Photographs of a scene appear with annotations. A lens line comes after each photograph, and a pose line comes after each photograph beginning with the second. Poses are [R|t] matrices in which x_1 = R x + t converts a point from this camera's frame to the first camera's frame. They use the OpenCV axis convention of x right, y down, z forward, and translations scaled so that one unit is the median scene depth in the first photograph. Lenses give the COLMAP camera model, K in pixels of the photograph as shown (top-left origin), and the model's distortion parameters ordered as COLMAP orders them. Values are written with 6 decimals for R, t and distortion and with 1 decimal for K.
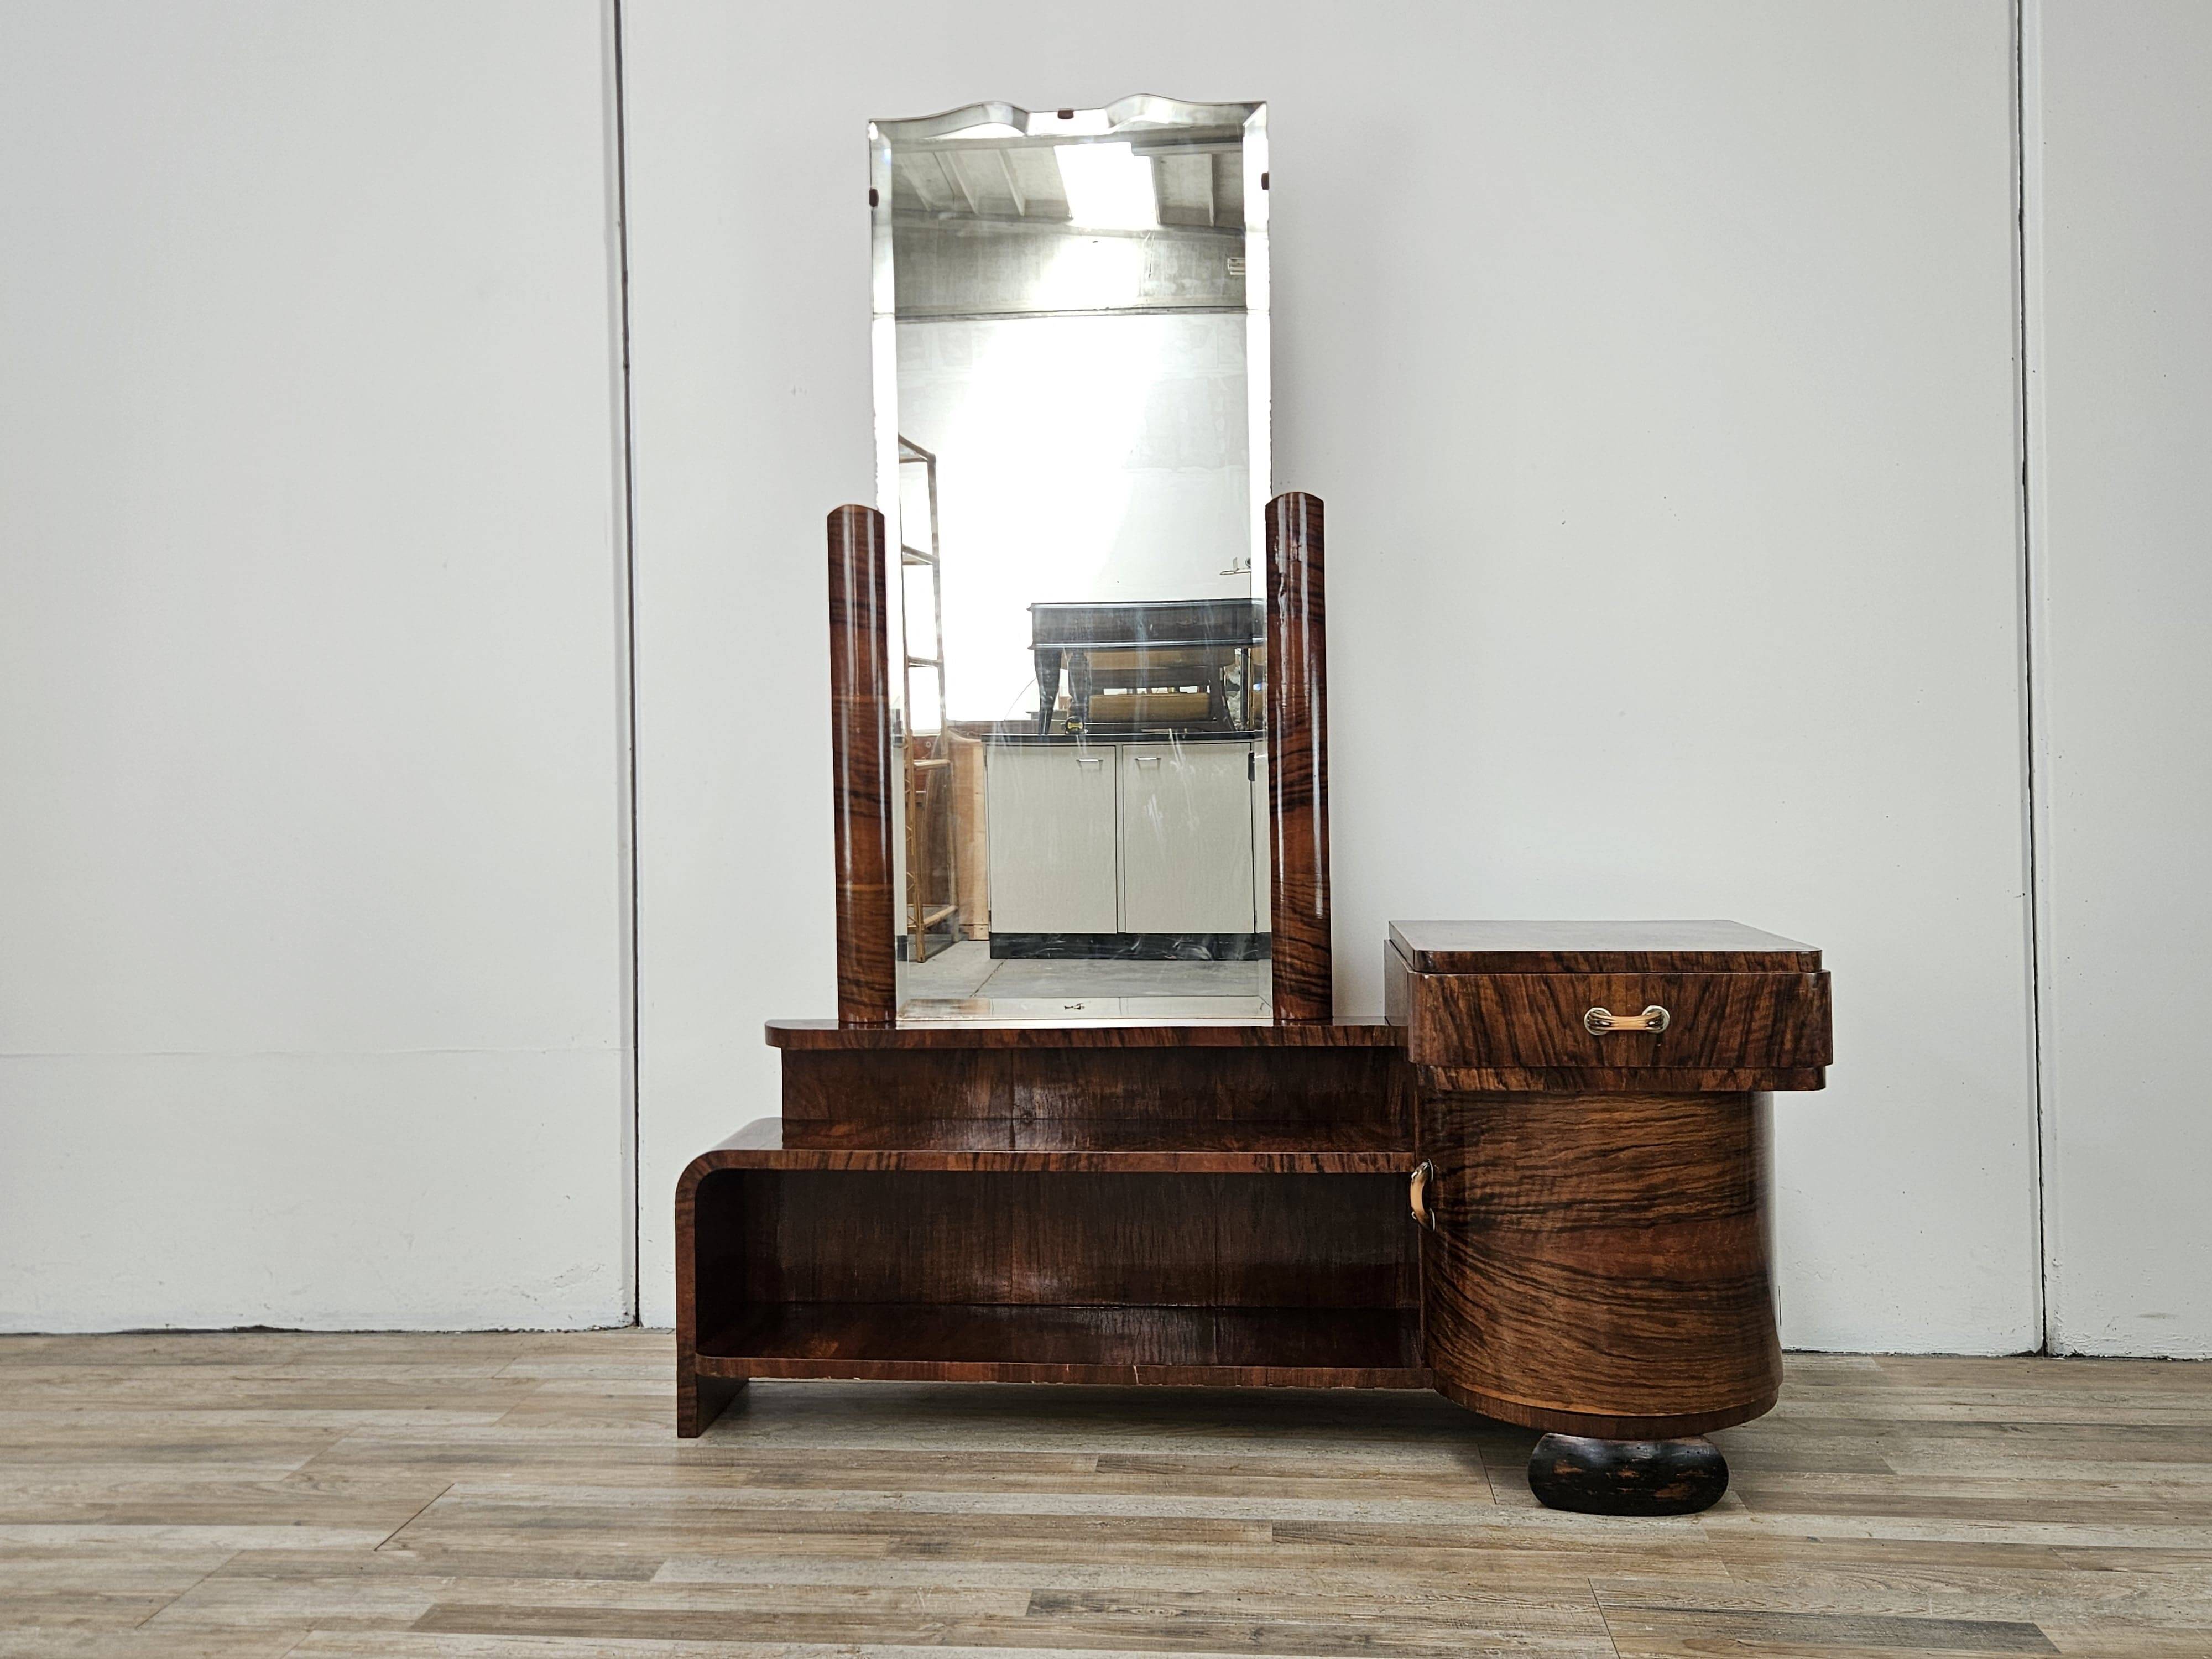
lens RADIAL K [[1965.5, 0, 1074.5], [0, 1965.5, 775.3], [0, 0, 1]] dist [0.075381, -0.073123]
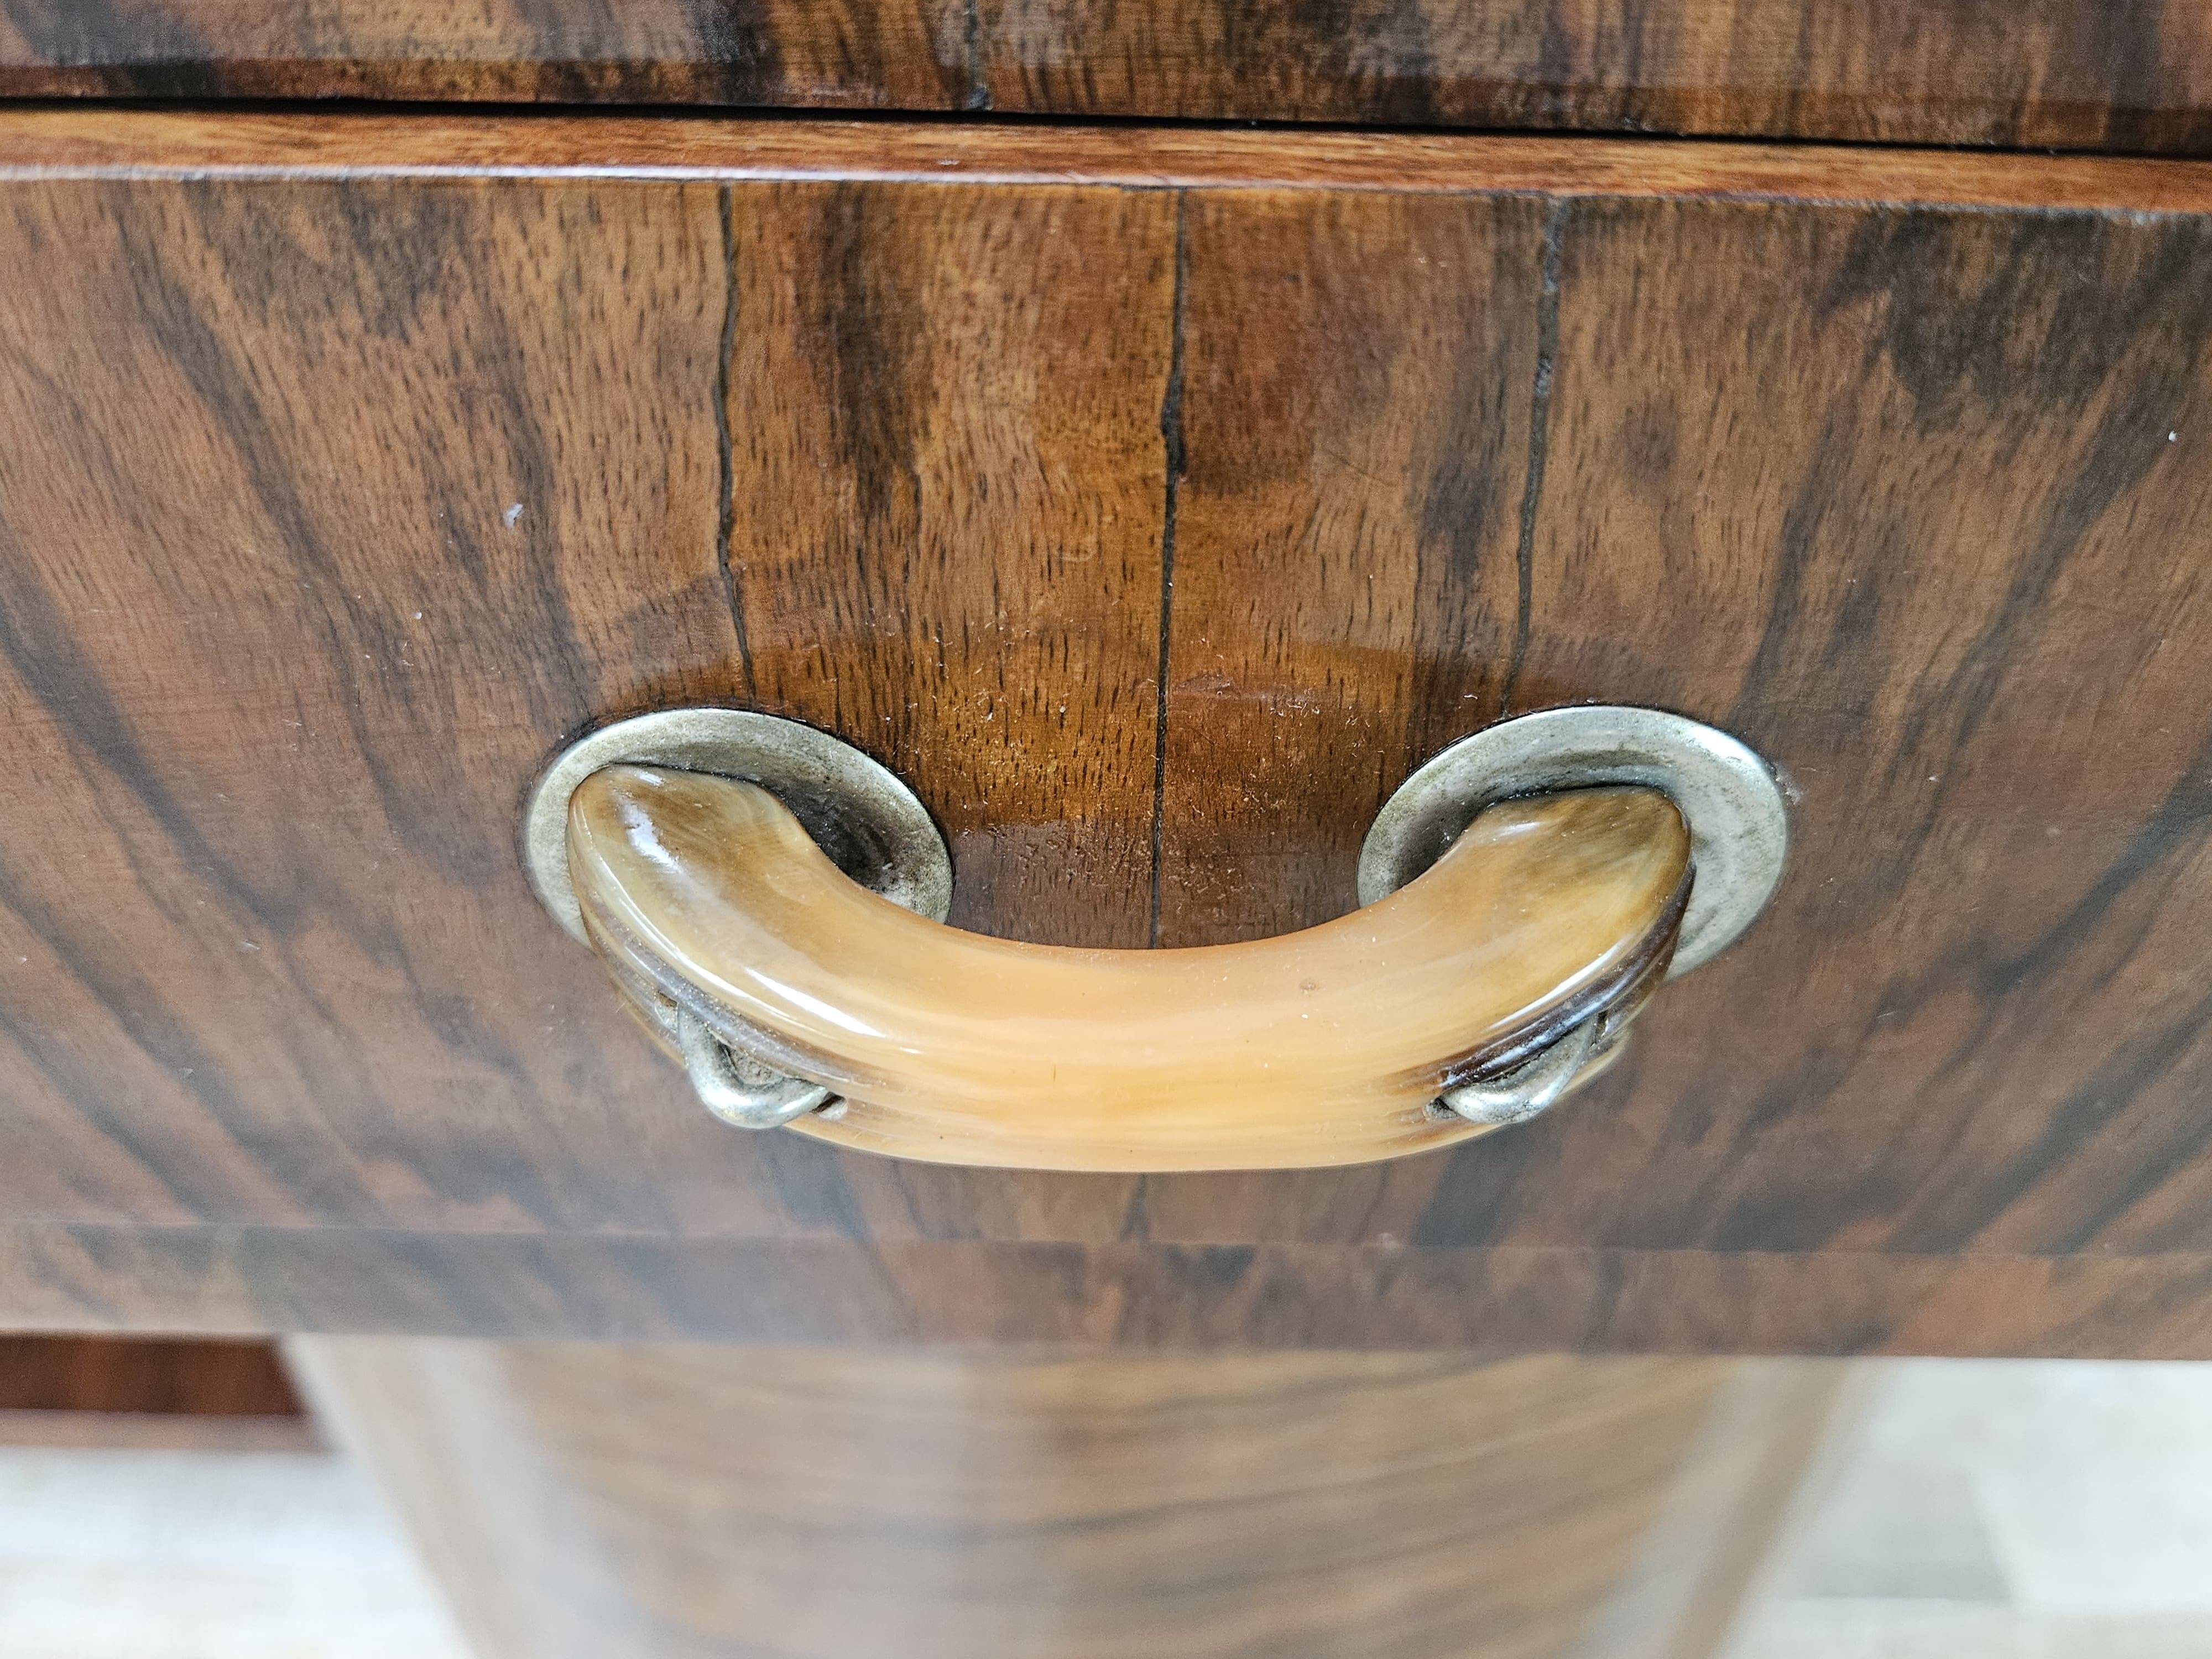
lens RADIAL K [[1825.4, 0, 1107.2], [0, 1825.4, 827.2], [0, 0, 1]] dist [0.052145, -0.029334]
pose [[0.996596, -0.030160, 0.076727, 0.252920], [-0.030064, 0.733633, 0.678881, 0.075044], [-0.076764, -0.678876, 0.730229, 0.885174]]
